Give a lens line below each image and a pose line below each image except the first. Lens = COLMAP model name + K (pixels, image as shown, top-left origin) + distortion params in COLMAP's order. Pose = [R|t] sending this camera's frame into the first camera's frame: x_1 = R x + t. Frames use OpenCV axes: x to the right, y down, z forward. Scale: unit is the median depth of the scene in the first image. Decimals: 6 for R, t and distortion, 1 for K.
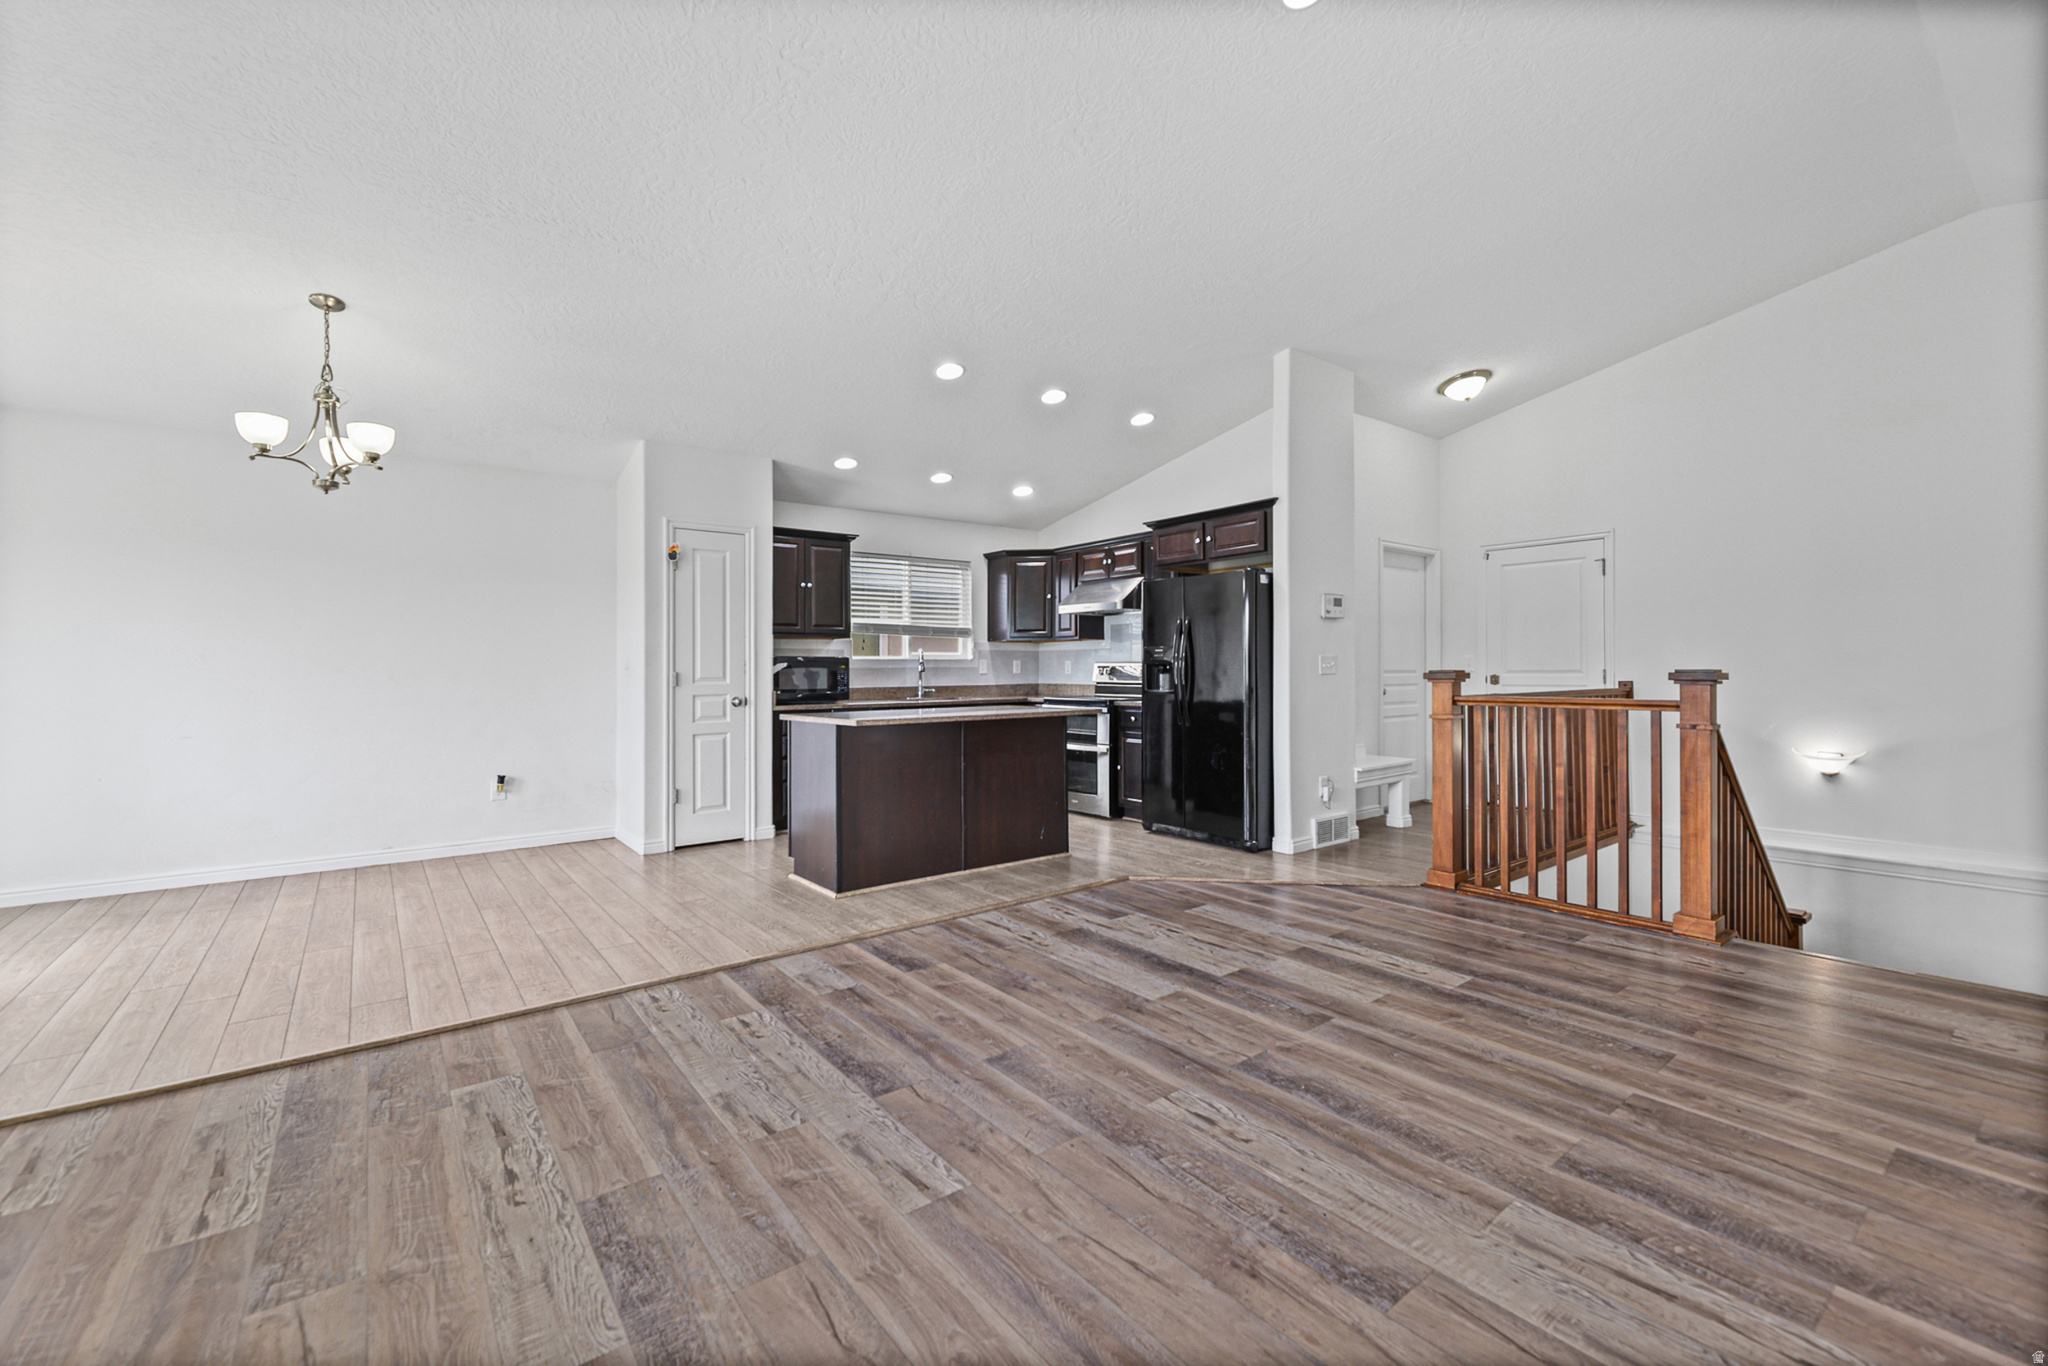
lens RADIAL K [[846.0, 0, 1020.6], [0, 846.0, 675.3], [0, 0, 1]] dist [-0.002947, -0.001316]
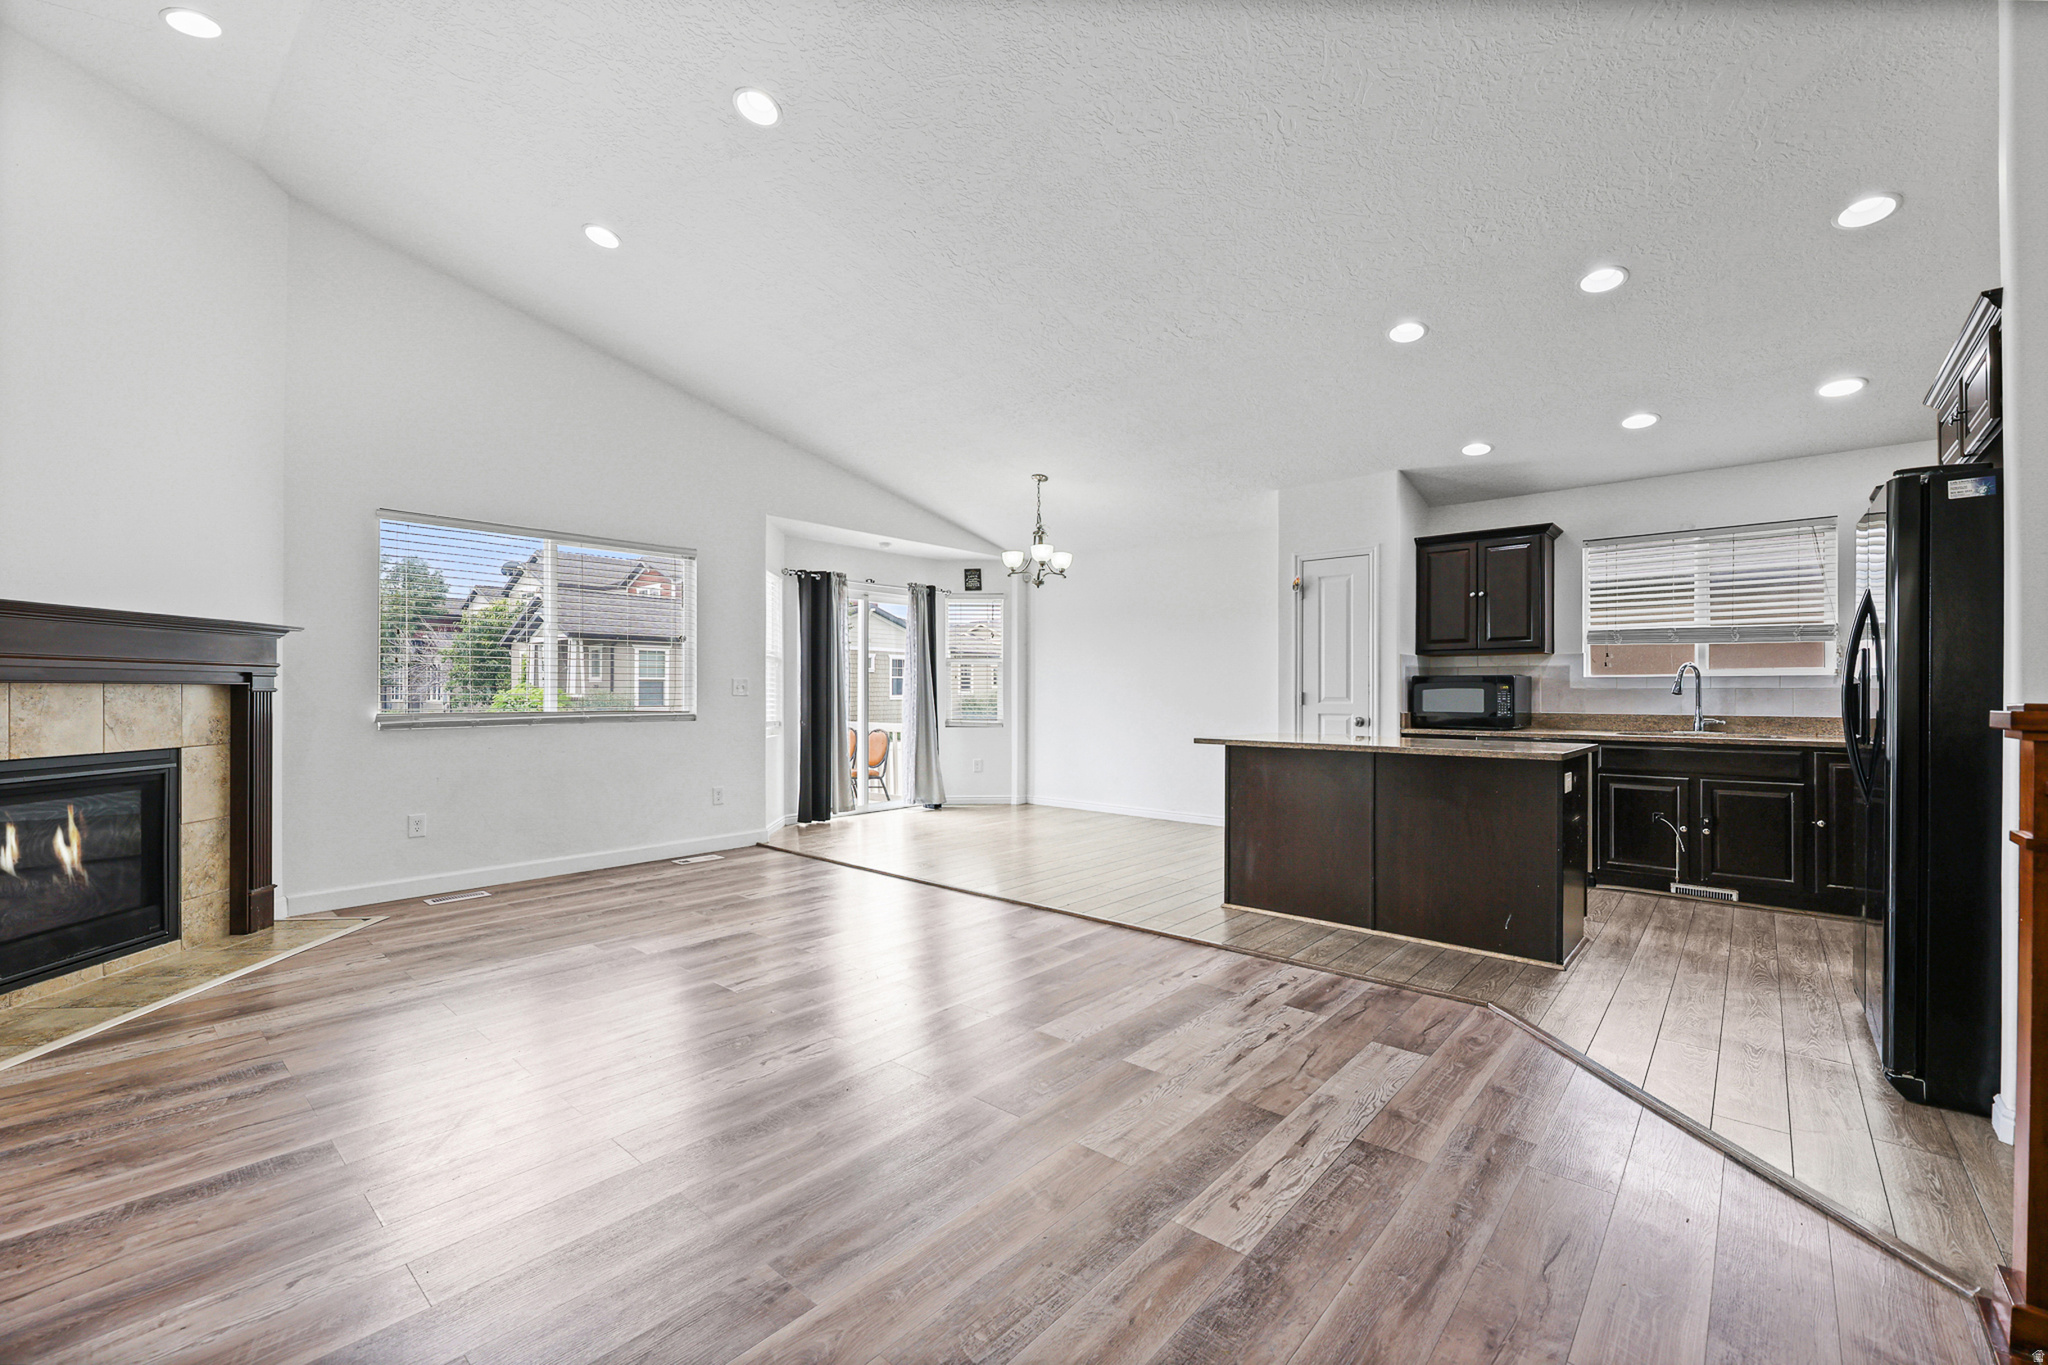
lens RADIAL K [[846.0, 0, 1022.5], [0, 846.0, 684.7], [0, 0, 1]] dist [-0.002947, -0.001316]
pose [[0.195033, -0.000712, -0.980796, 0.811764], [-0.008888, 0.999957, -0.002494, -0.009501], [0.980756, 0.009204, 0.195018, 0.576553]]
